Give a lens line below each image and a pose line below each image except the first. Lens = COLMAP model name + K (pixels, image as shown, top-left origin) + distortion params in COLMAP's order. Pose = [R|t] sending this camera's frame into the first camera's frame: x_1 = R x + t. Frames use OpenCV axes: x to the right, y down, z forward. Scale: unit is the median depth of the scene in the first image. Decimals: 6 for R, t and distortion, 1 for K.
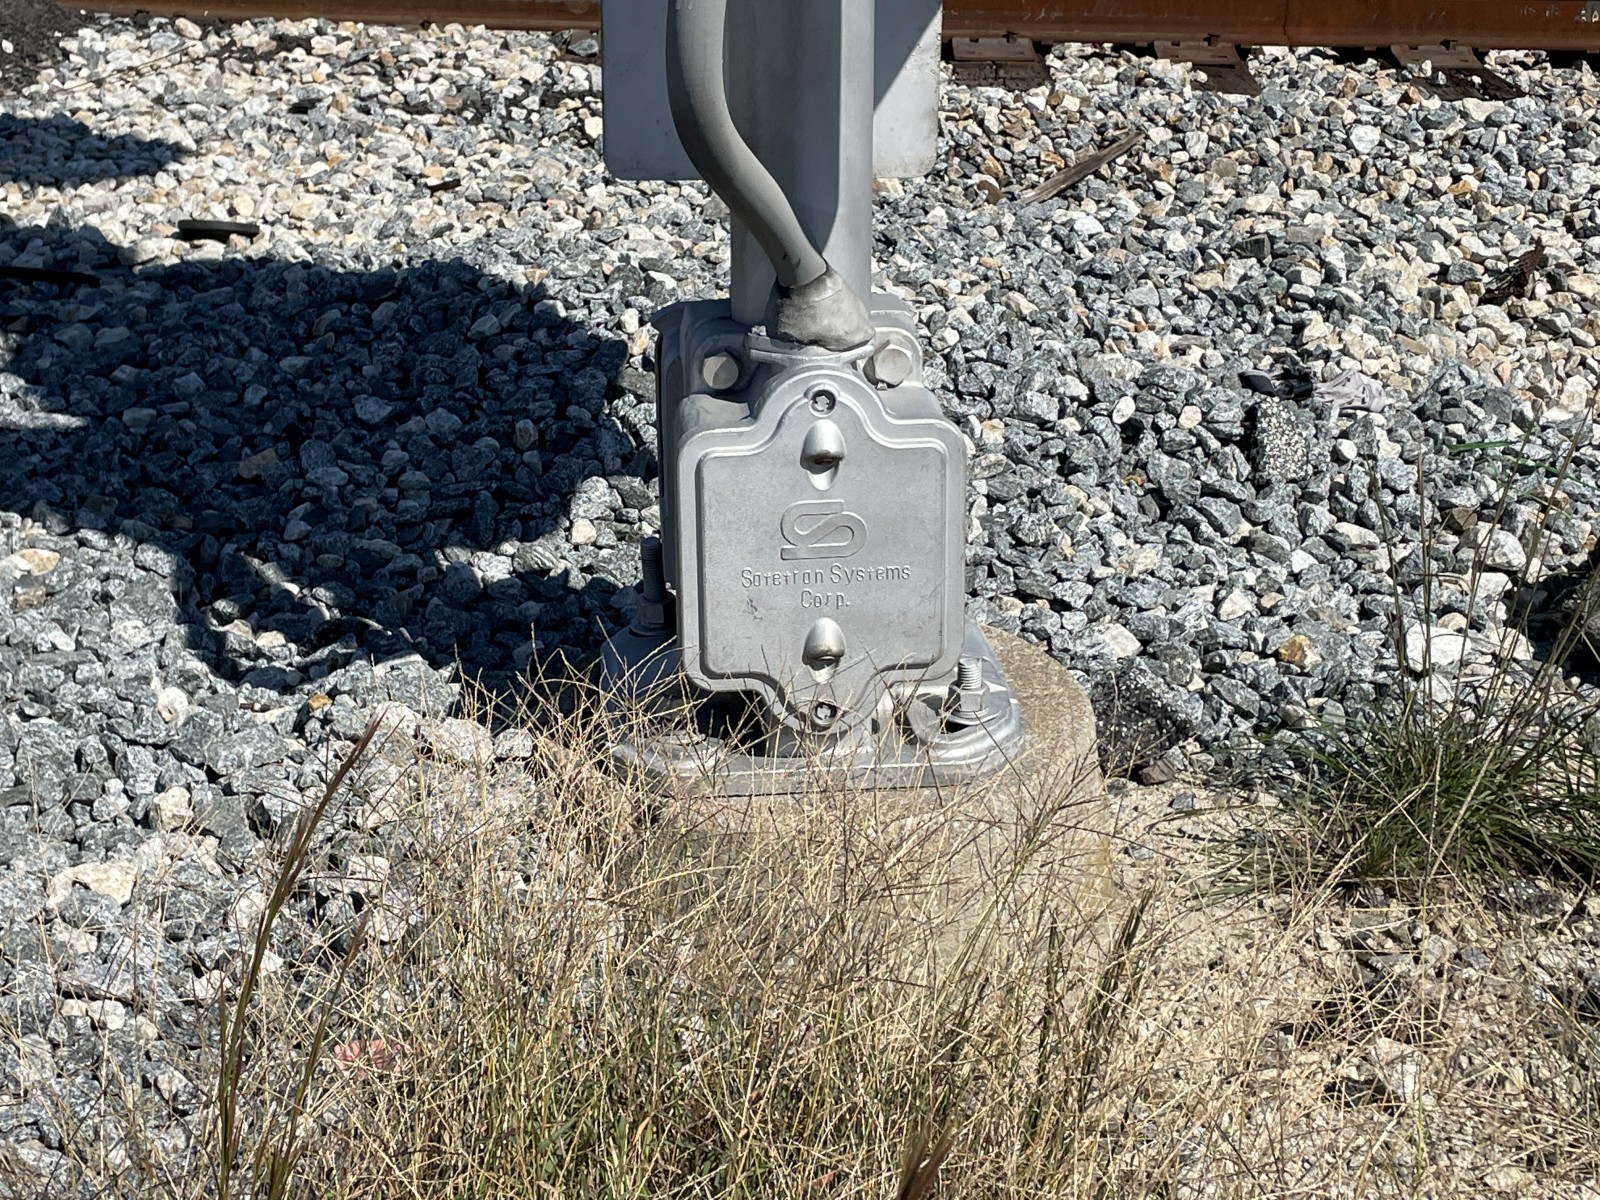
lens RADIAL K [[2420.0, 0, 792.8], [0, 2420.0, 596.9], [0, 0, 1]] dist [0.088997, 0.000000]
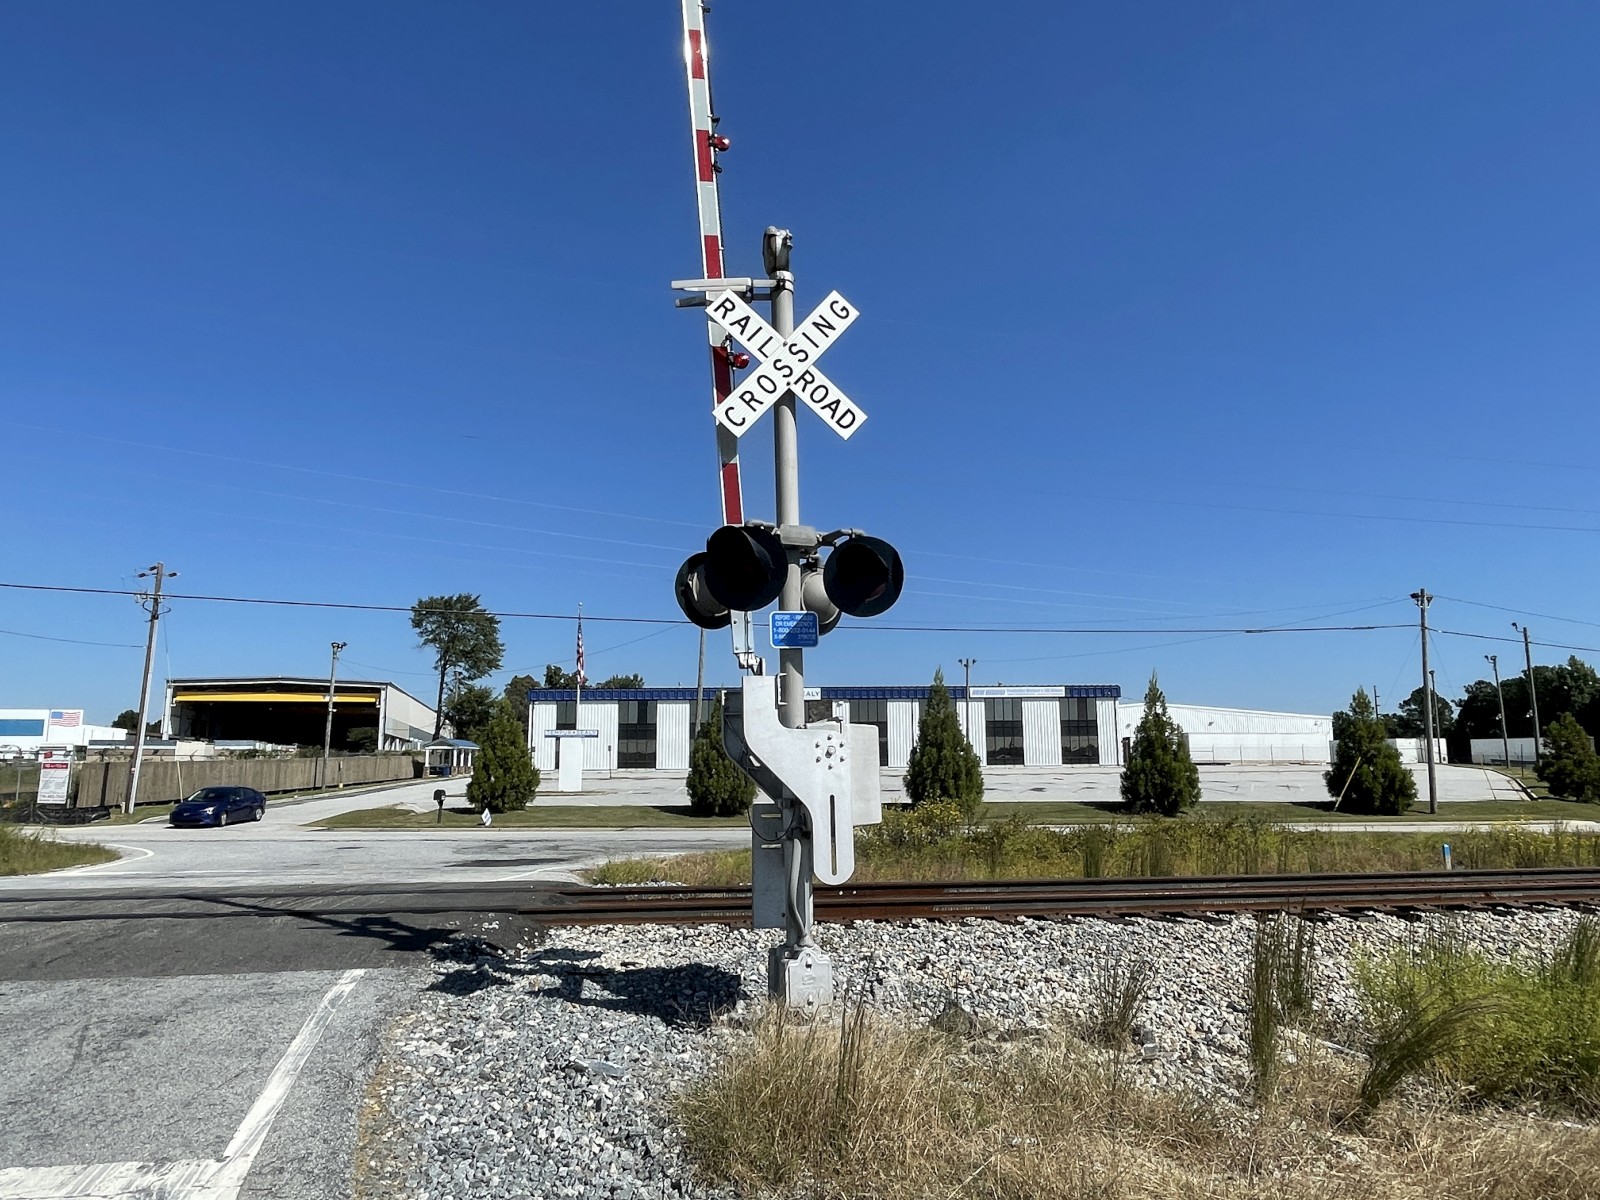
lens RADIAL K [[1028.1, 0, 806.7], [0, 1028.1, 595.8], [0, 0, 1]] dist [-0.005193, 0.000805]
pose [[0.985565, 0.007314, 0.169142, -0.236450], [0.085119, 0.842207, -0.532393, 0.289239], [-0.146347, 0.539105, 0.829427, -0.886276]]
